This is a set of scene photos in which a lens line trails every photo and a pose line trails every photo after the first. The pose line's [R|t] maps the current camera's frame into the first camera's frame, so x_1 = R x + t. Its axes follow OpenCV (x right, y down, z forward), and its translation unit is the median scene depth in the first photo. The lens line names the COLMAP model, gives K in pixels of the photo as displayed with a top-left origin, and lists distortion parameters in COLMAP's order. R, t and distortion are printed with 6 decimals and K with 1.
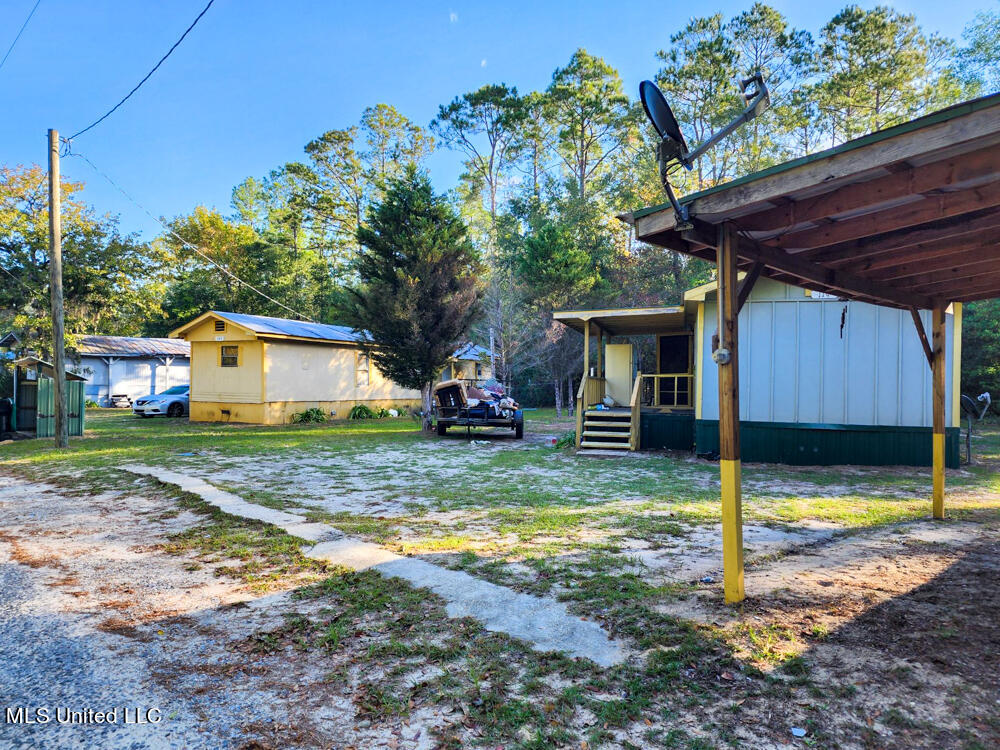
lens RADIAL K [[682.6, 0, 495.1], [0, 682.6, 379.3], [0, 0, 1]] dist [0.088690, -0.066279]
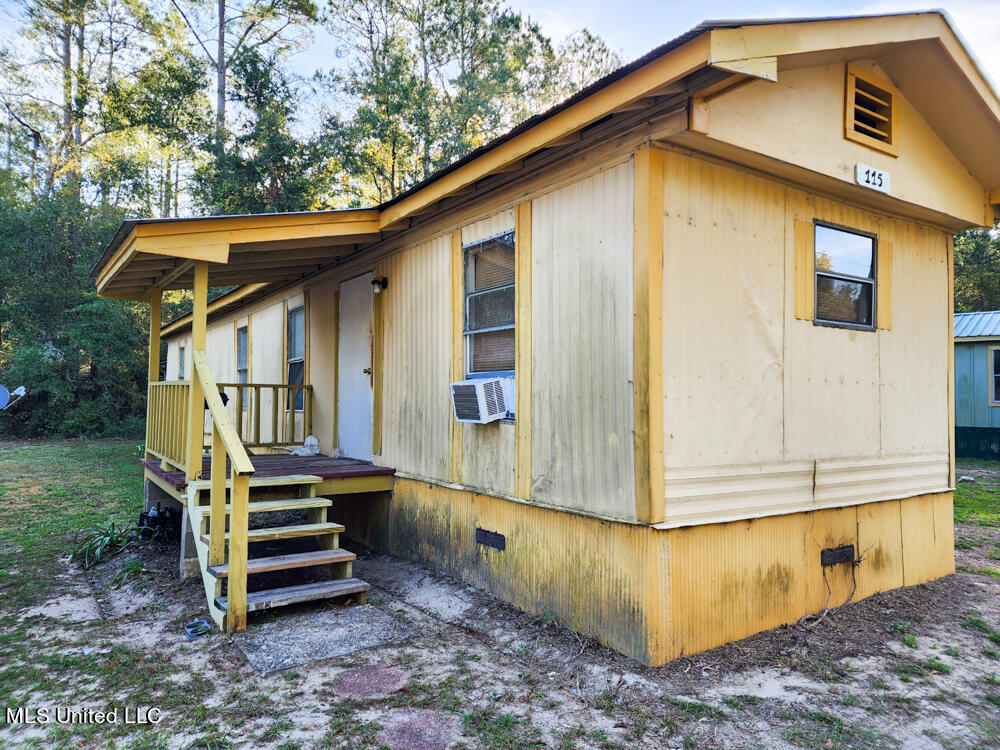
lens RADIAL K [[682.6, 0, 495.1], [0, 682.6, 379.3], [0, 0, 1]] dist [0.088690, -0.066279]
pose [[0.475934, 0.020242, 0.879248, -0.324749], [0.000598, 0.999727, -0.023339, 0.000548], [-0.879481, 0.011634, 0.475792, 0.523981]]
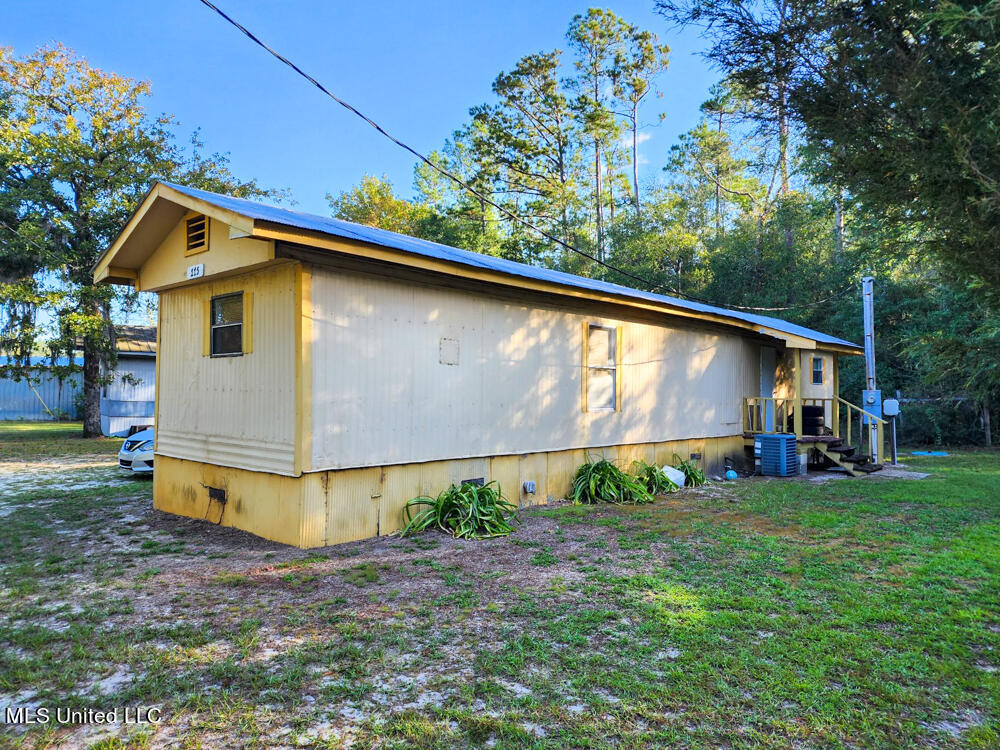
lens RADIAL K [[682.6, 0, 495.1], [0, 682.6, 379.3], [0, 0, 1]] dist [0.088690, -0.066279]
pose [[0.960483, -0.009323, -0.278182, -0.088972], [0.004903, 0.999851, -0.016580, -0.000977], [0.278295, 0.014561, 0.960385, 0.378686]]
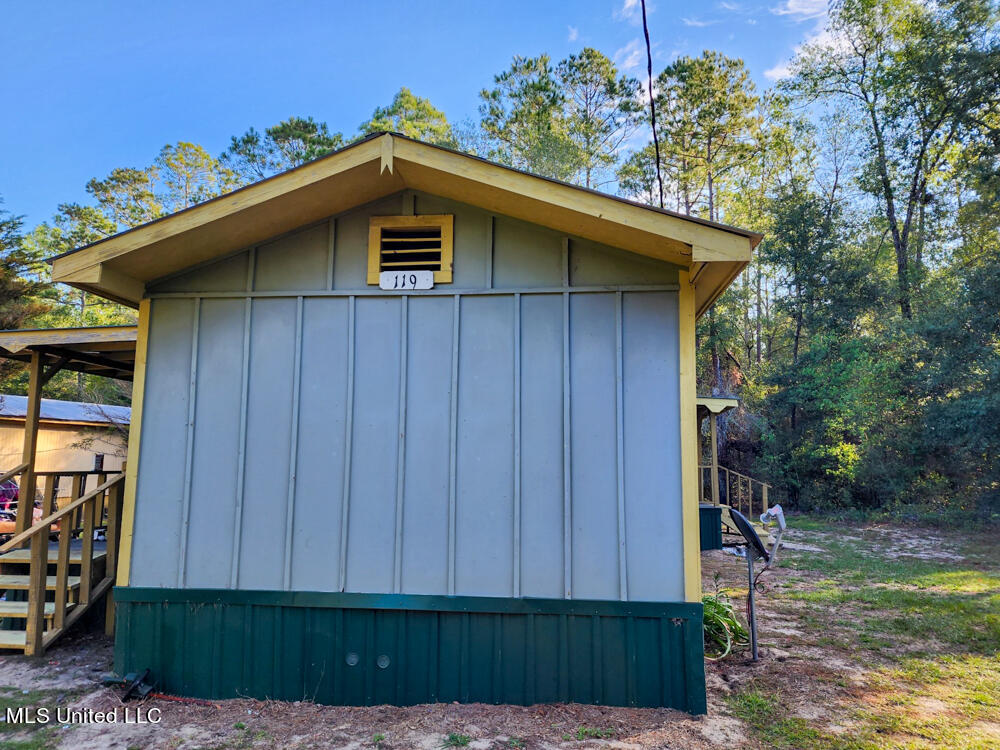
lens RADIAL K [[682.6, 0, 495.1], [0, 682.6, 379.3], [0, 0, 1]] dist [0.088690, -0.066279]
pose [[0.990847, 0.009305, 0.134668, 0.139738], [0.006296, 0.993350, -0.114958, -0.003935], [-0.134842, 0.114754, 0.984200, 0.173586]]
